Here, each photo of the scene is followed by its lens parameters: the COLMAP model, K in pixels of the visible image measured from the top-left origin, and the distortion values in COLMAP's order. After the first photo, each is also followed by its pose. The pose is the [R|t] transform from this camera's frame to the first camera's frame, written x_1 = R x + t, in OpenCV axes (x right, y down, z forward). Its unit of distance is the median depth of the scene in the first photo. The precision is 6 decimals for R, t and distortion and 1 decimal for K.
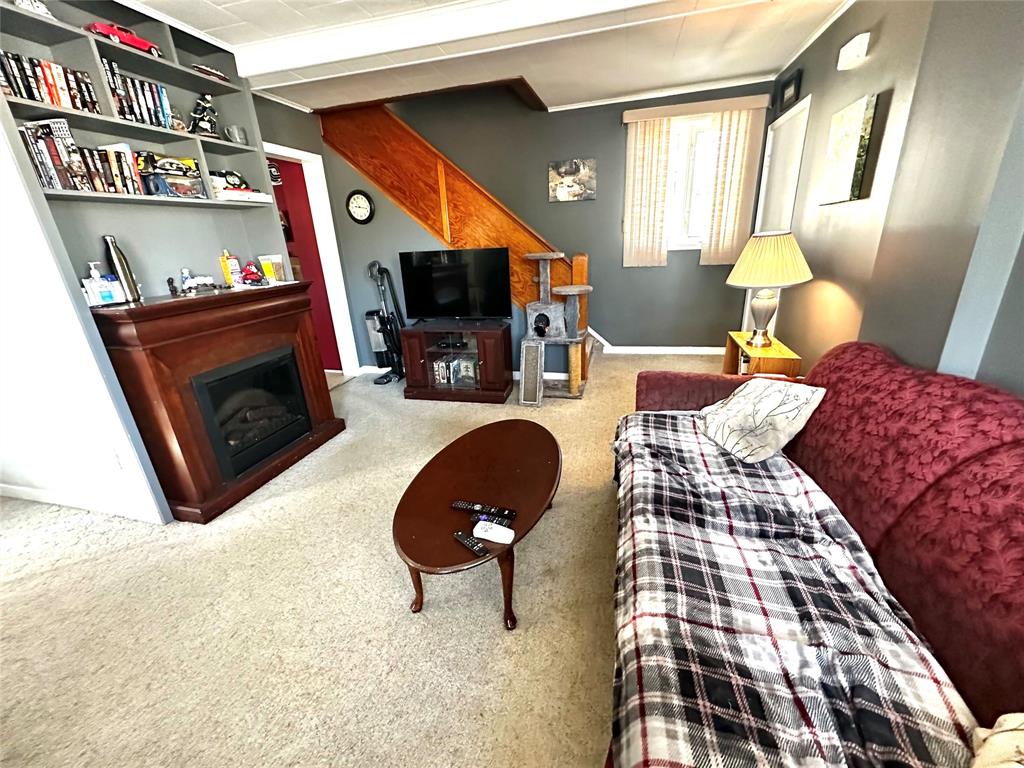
lens RADIAL K [[407.4, 0, 512.0], [0, 407.4, 383.6], [0, 0, 1]] dist [-0.003009, 0.000483]
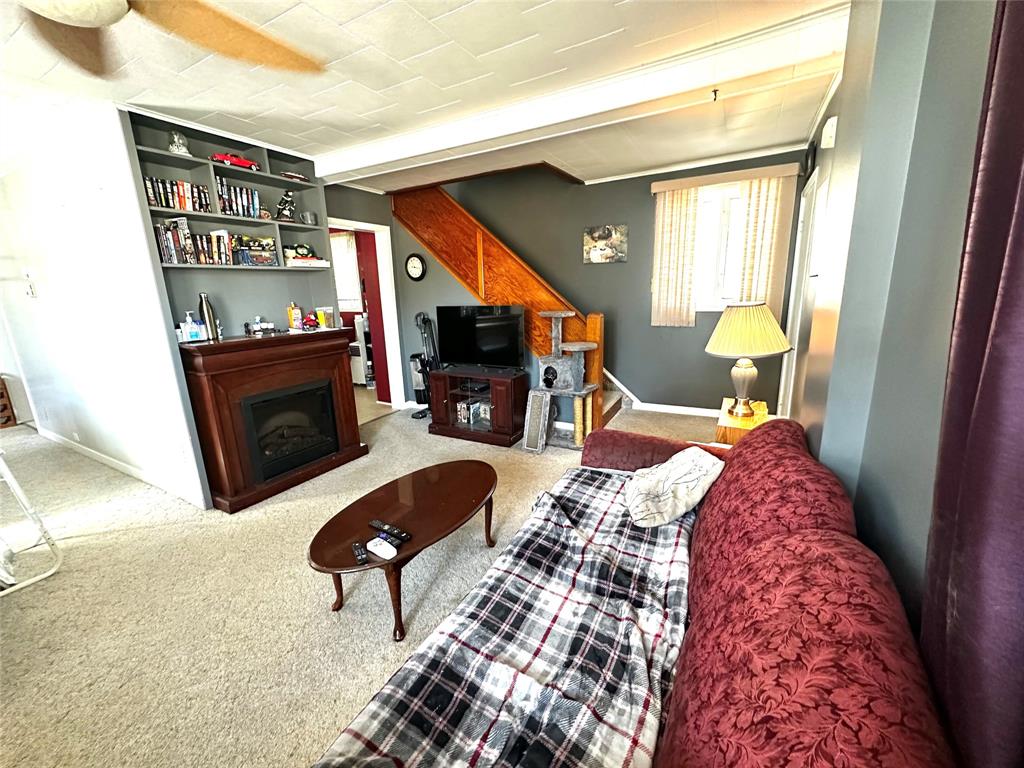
lens RADIAL K [[407.4, 0, 511.8], [0, 407.4, 383.8], [0, 0, 1]] dist [-0.003009, 0.000483]
pose [[0.969798, 0.075520, -0.231924, 0.355965], [-0.100007, 0.990374, -0.095694, -0.023040], [0.222465, 0.115998, 0.968015, -0.080126]]
